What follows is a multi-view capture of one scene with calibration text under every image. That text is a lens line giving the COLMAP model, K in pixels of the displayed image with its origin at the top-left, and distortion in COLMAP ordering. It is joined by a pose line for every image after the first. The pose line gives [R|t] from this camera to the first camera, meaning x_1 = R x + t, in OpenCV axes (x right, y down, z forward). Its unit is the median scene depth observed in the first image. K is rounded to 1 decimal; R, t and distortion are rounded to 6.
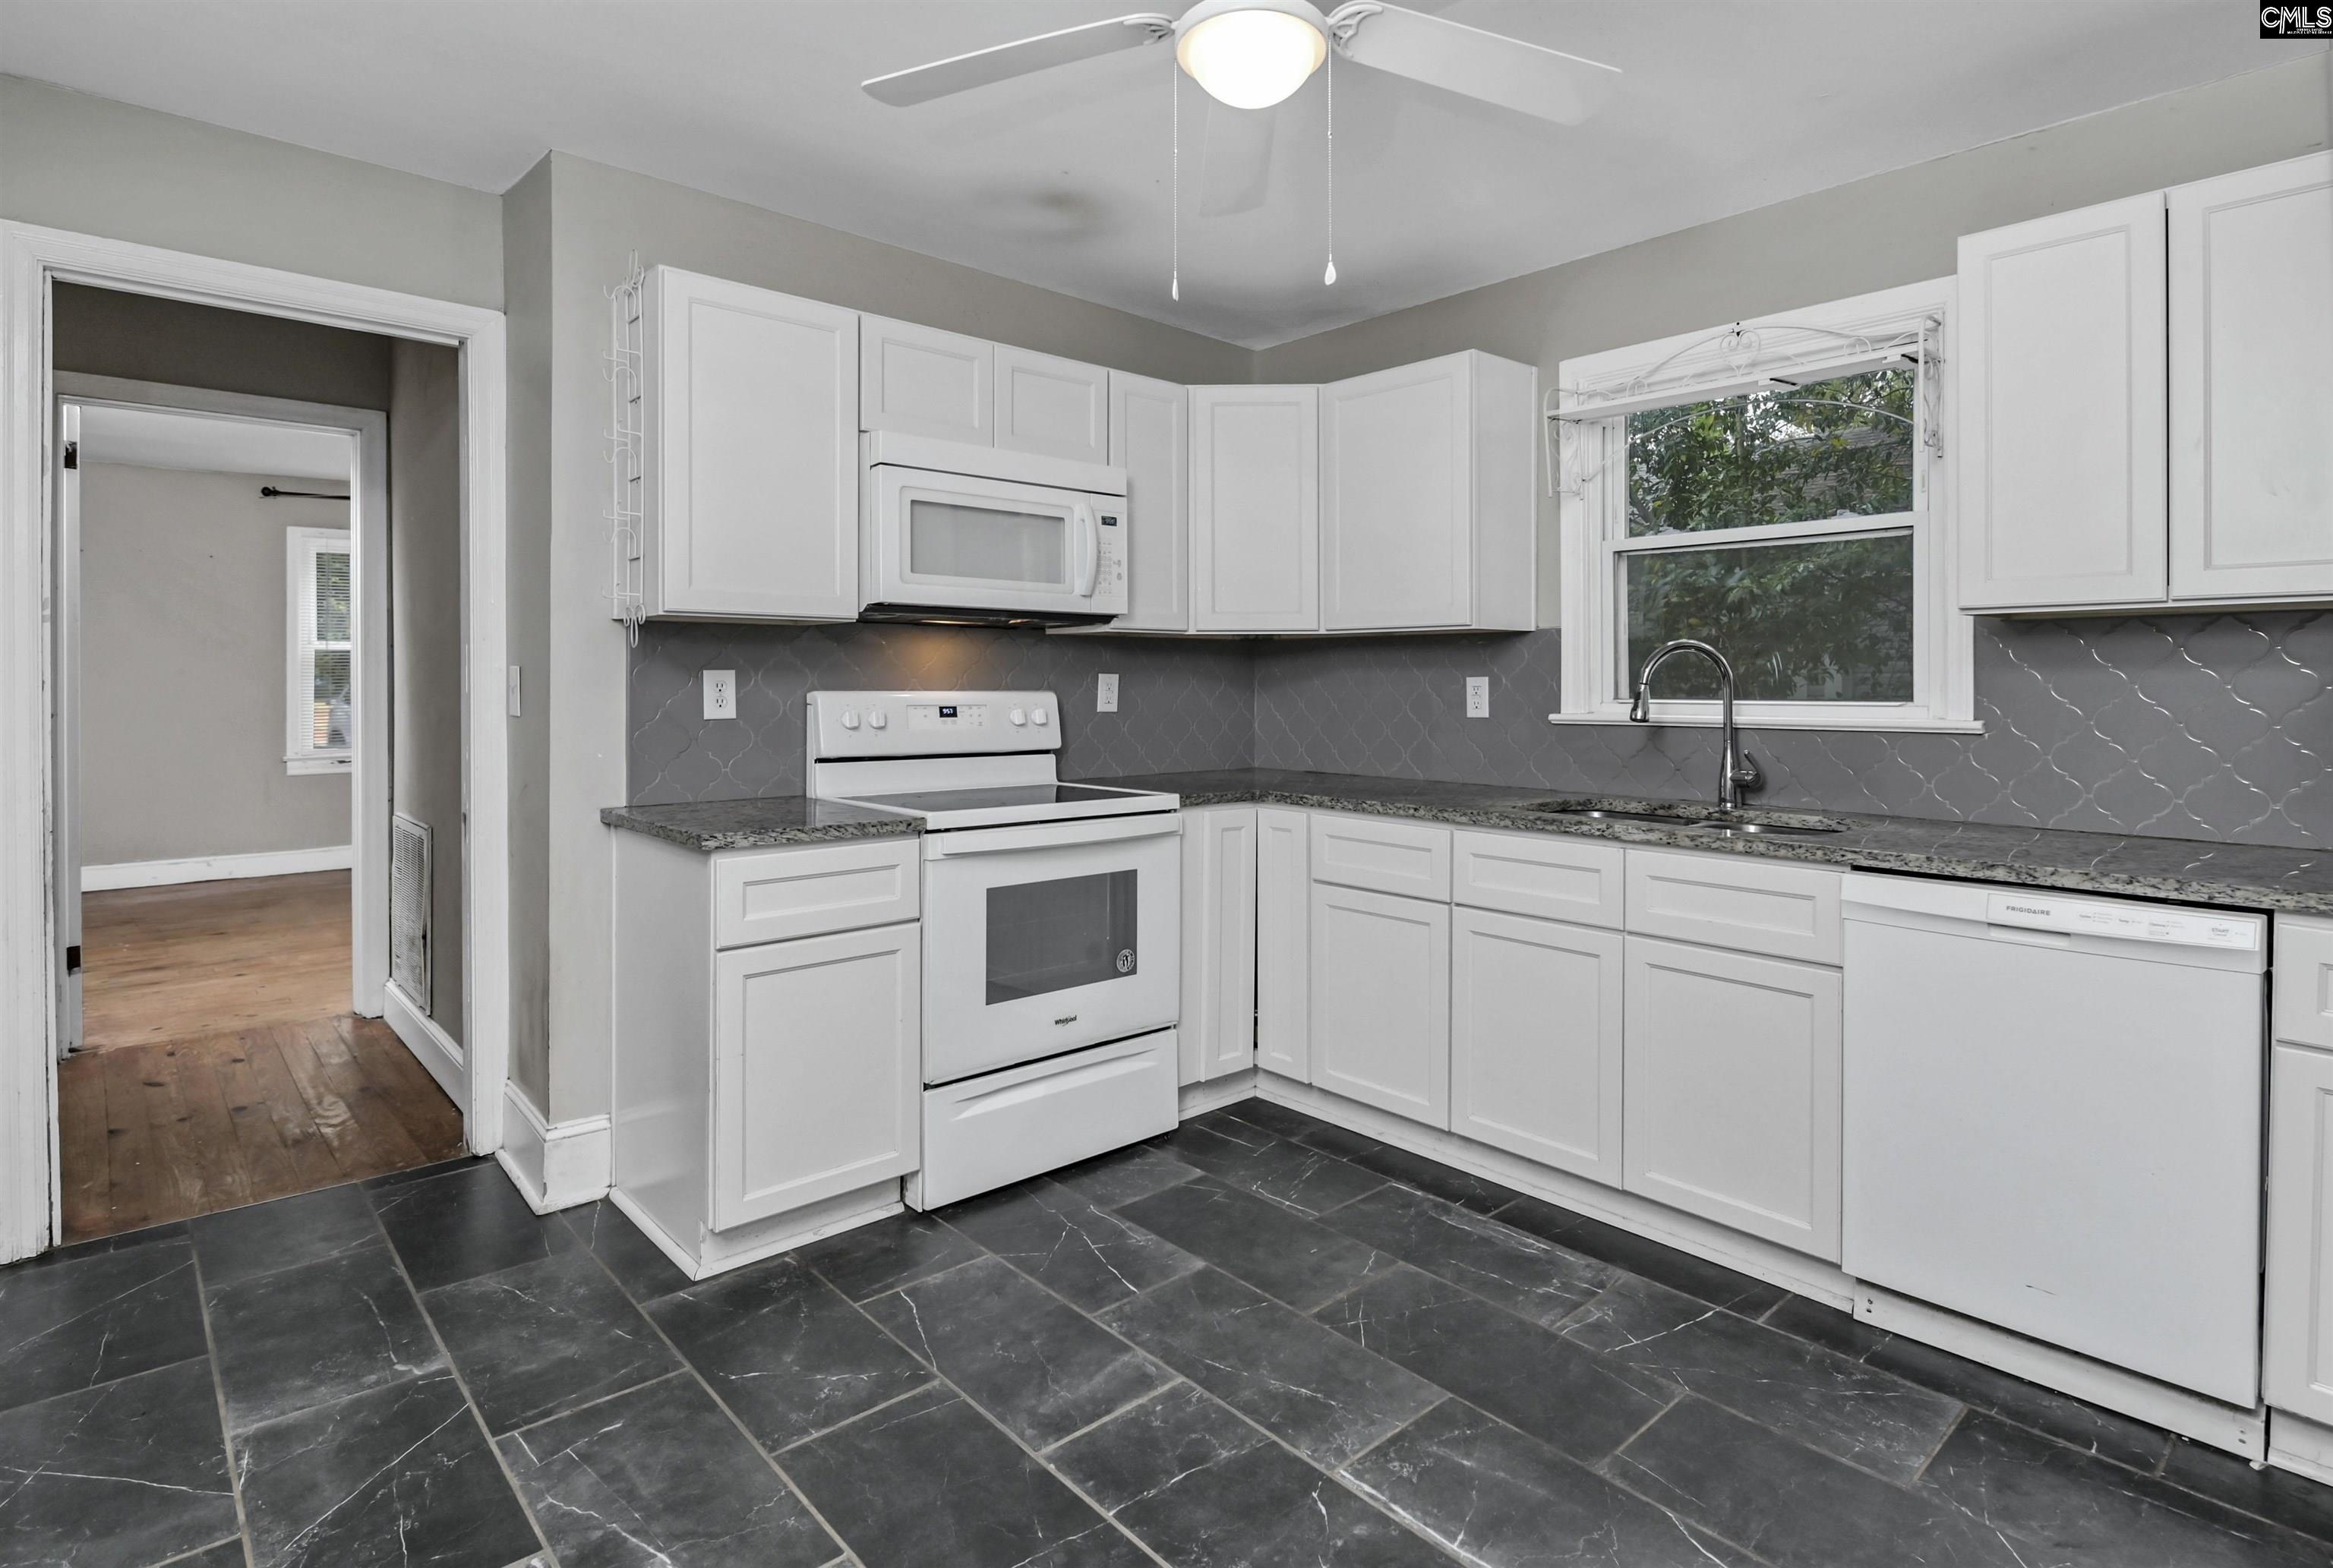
lens RADIAL K [[1165.3, 0, 1206.1], [0, 1165.3, 708.4], [0, 0, 1]] dist [-0.000265, -0.005912]
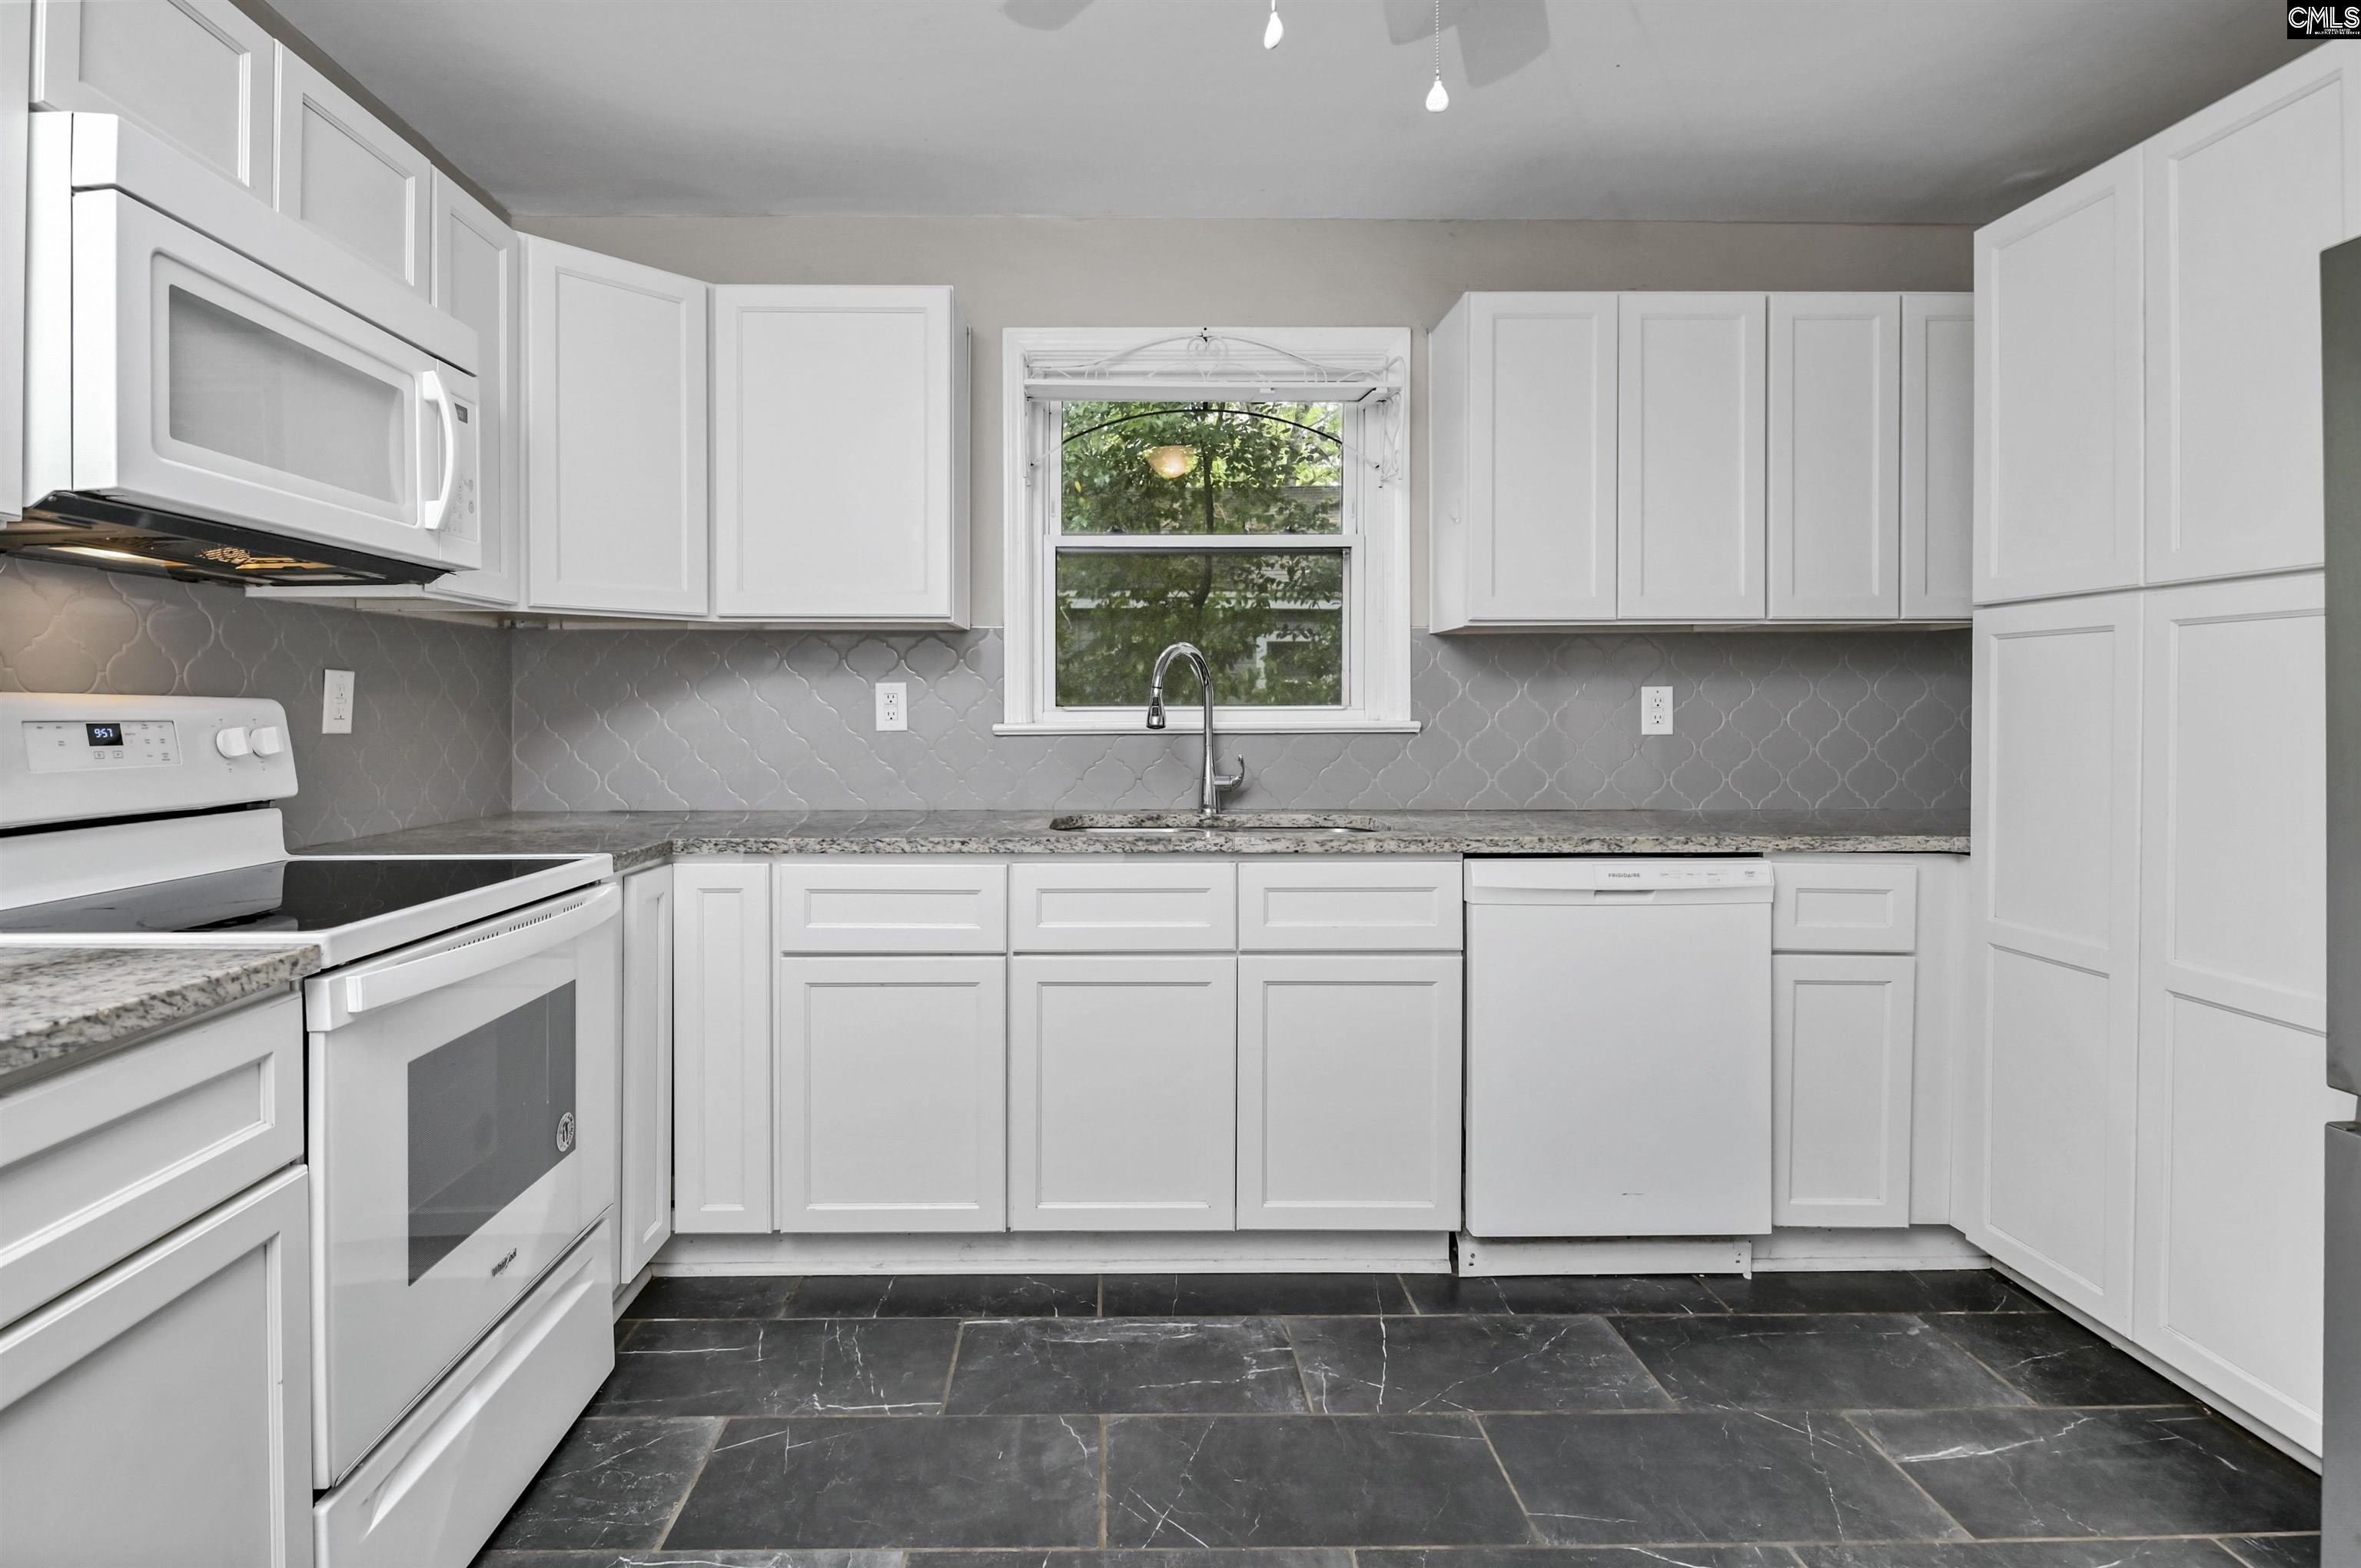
lens RADIAL K [[1156.0, 0, 1100.8], [0, 1156.0, 727.8], [0, 0, 1]] dist [0.001468, -0.006033]
pose [[0.676038, -0.015037, 0.736714, -0.370302], [0.018439, 0.999824, 0.003486, 0.007584], [-0.736636, 0.011227, 0.676196, 0.432163]]
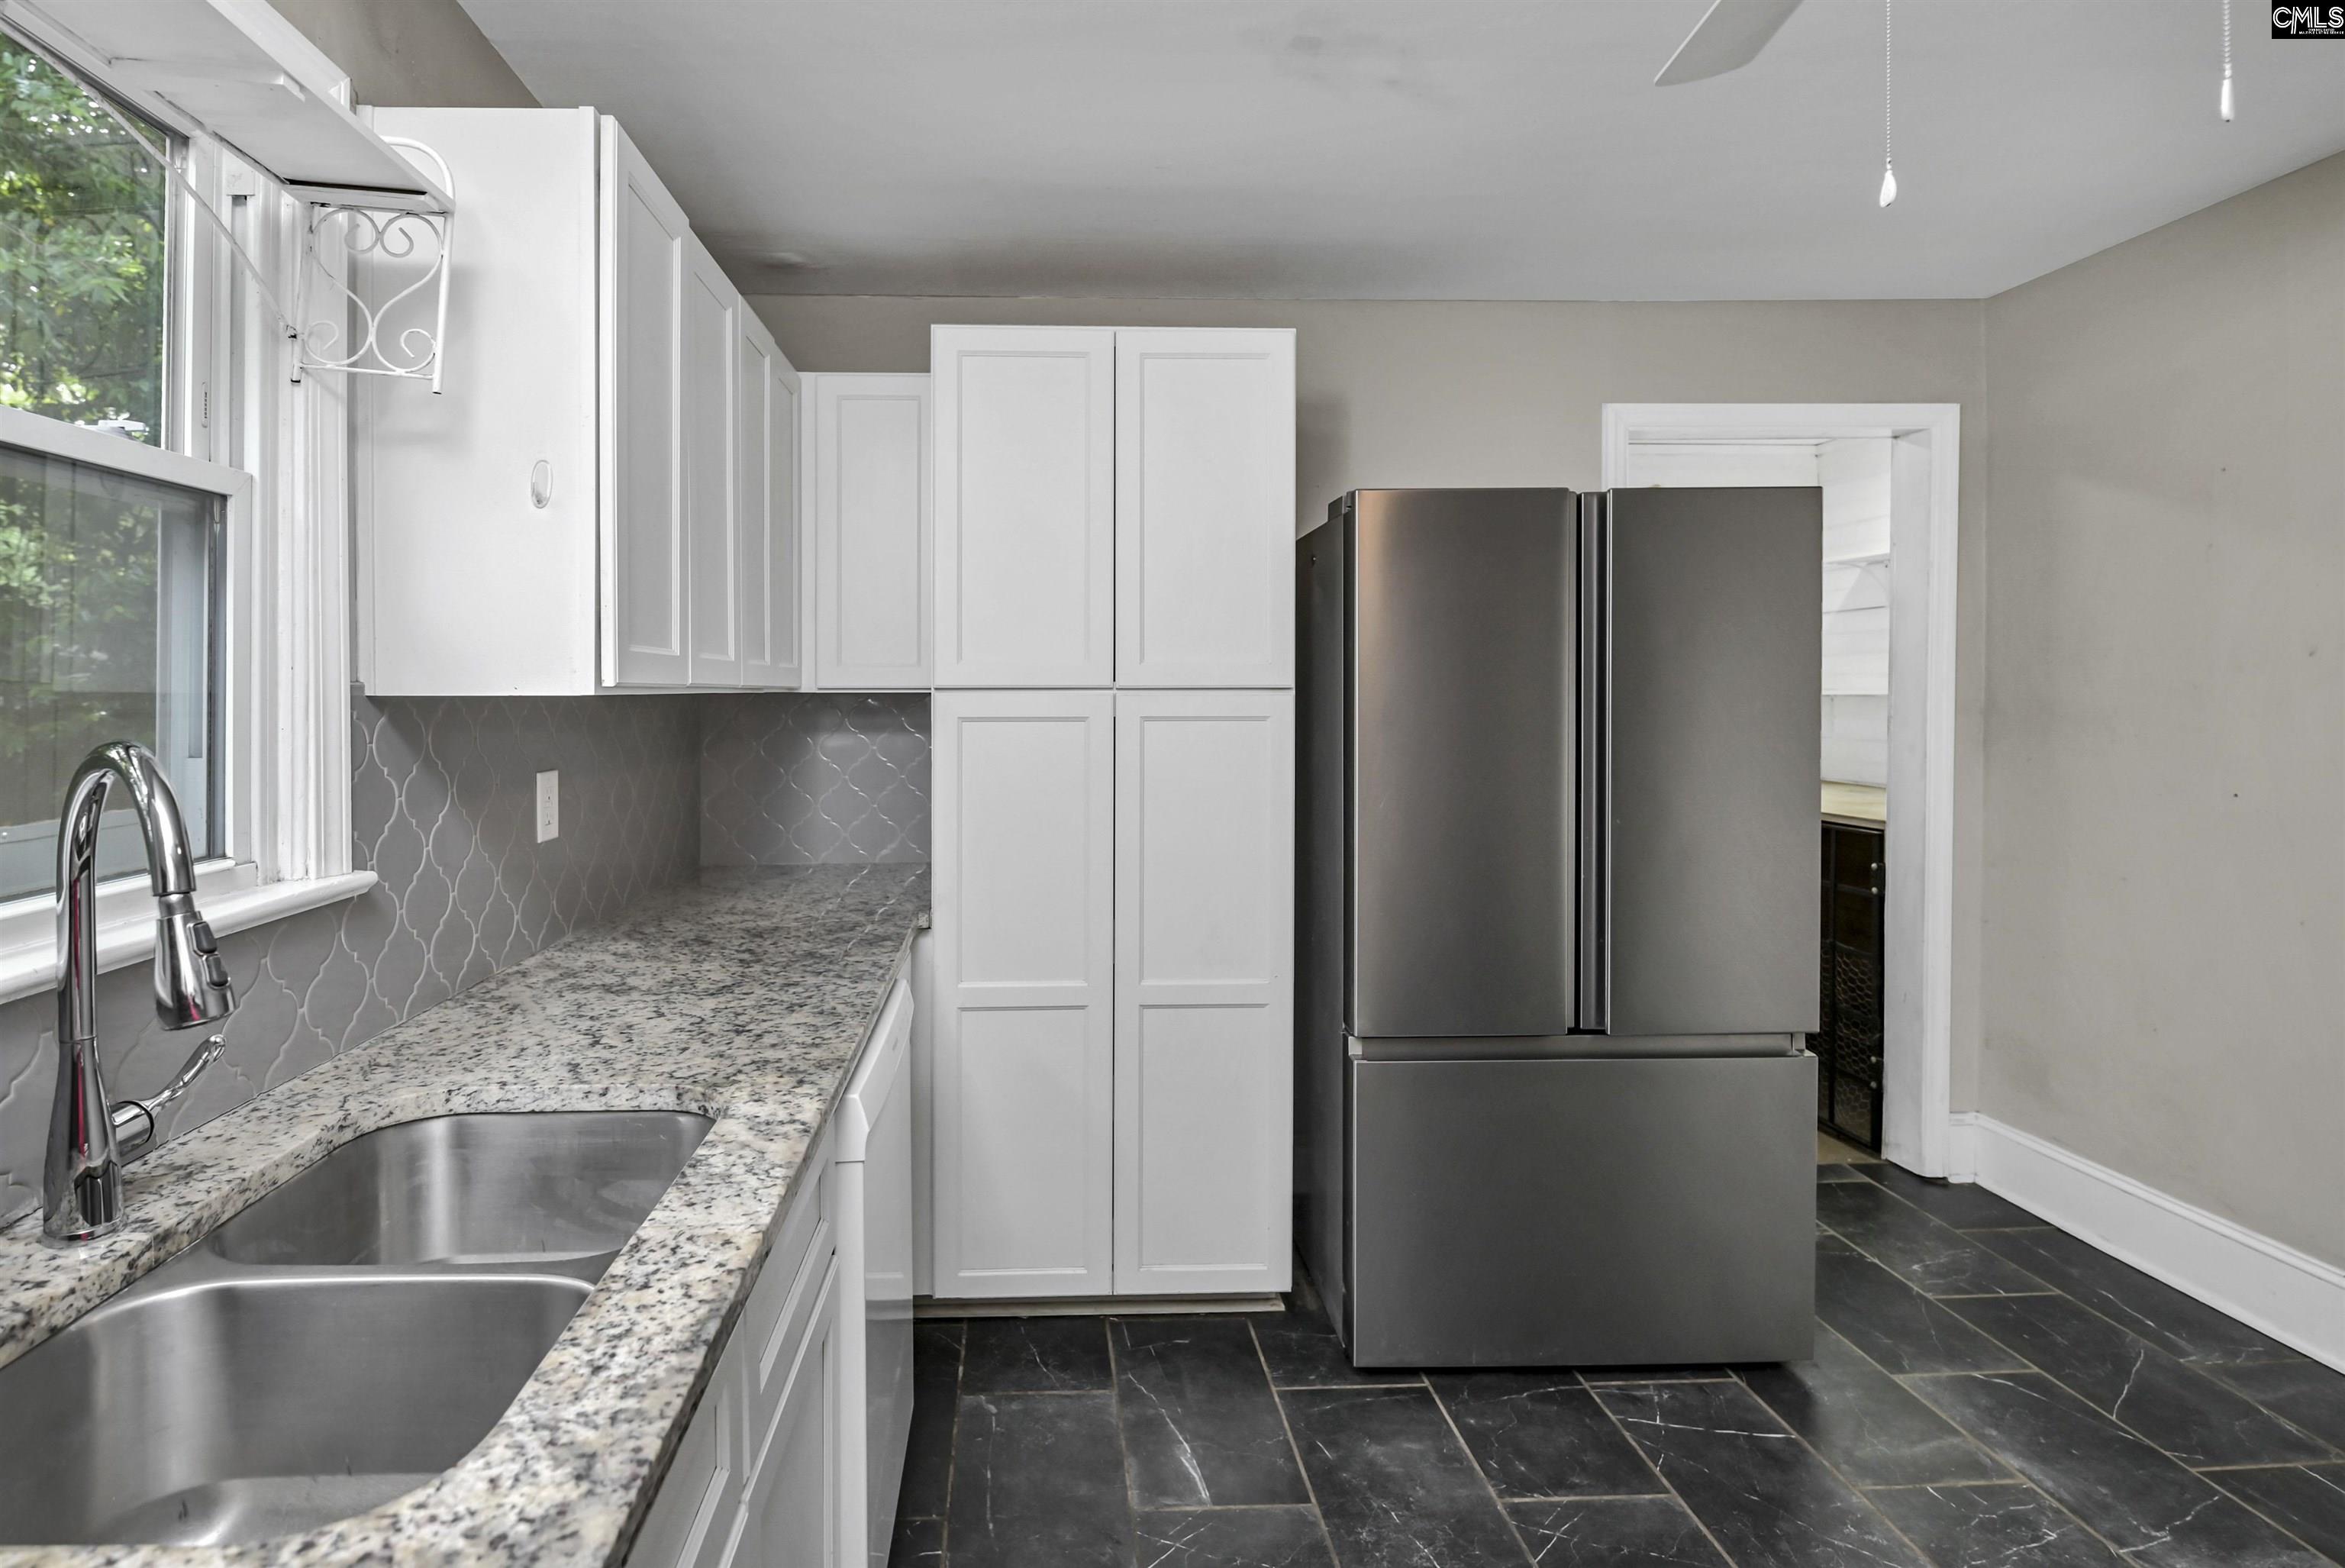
lens RADIAL K [[1215.6, 0, 1063.2], [0, 1215.6, 725.5], [0, 0, 1]] dist [0.013065, -0.012475]
pose [[-0.756501, -0.012746, 0.653869, 0.004829], [0.020653, 0.998846, 0.043366, -0.076187], [-0.653667, 0.046310, -0.755364, 1.158735]]
